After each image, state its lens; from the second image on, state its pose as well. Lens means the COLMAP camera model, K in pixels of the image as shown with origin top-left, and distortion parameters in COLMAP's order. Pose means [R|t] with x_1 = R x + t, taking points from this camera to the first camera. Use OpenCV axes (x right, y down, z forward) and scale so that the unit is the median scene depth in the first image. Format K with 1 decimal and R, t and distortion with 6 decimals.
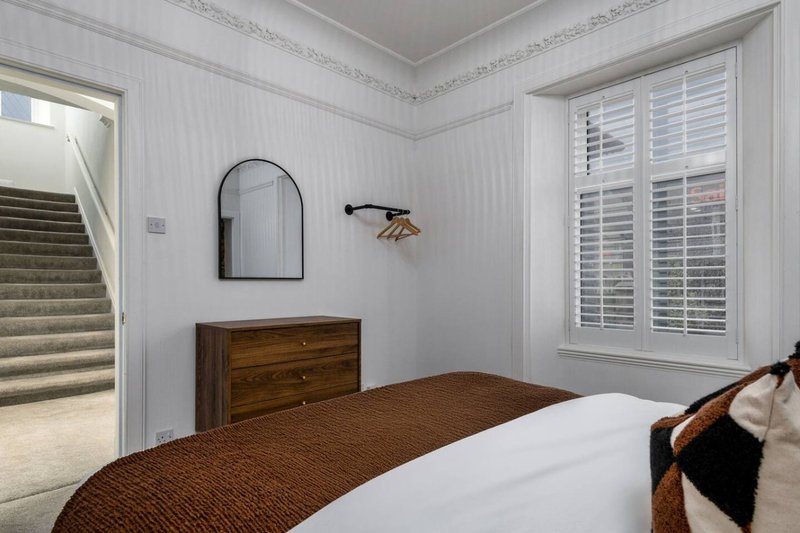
lens RADIAL K [[434.4, 0, 403.9], [0, 434.4, 287.5], [0, 0, 1]] dist [0.004093, 0.001171]
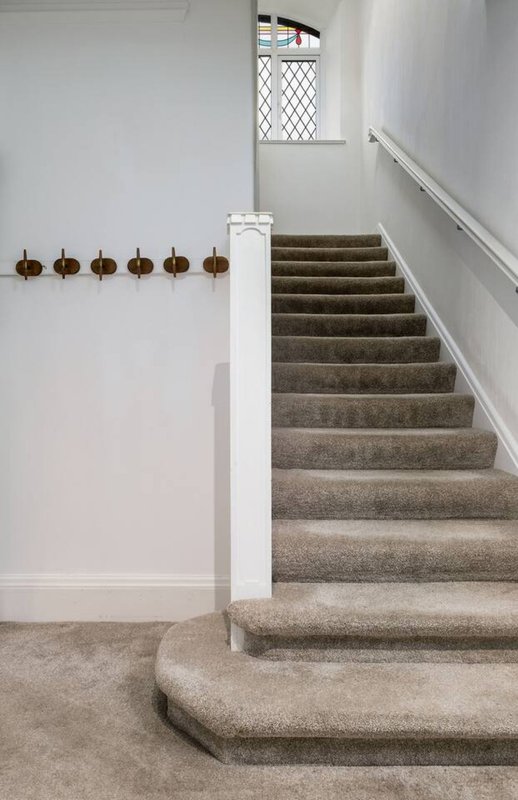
lens RADIAL K [[598.5, 0, 256.9], [0, 598.5, 404.1], [0, 0, 1]] dist [0.005435, 0.001051]
pose [[0.713915, 0.007652, -0.700191, -0.449450], [-0.006914, 0.999969, 0.003878, 0.000307], [0.700198, 0.002073, 0.713945, 0.470706]]
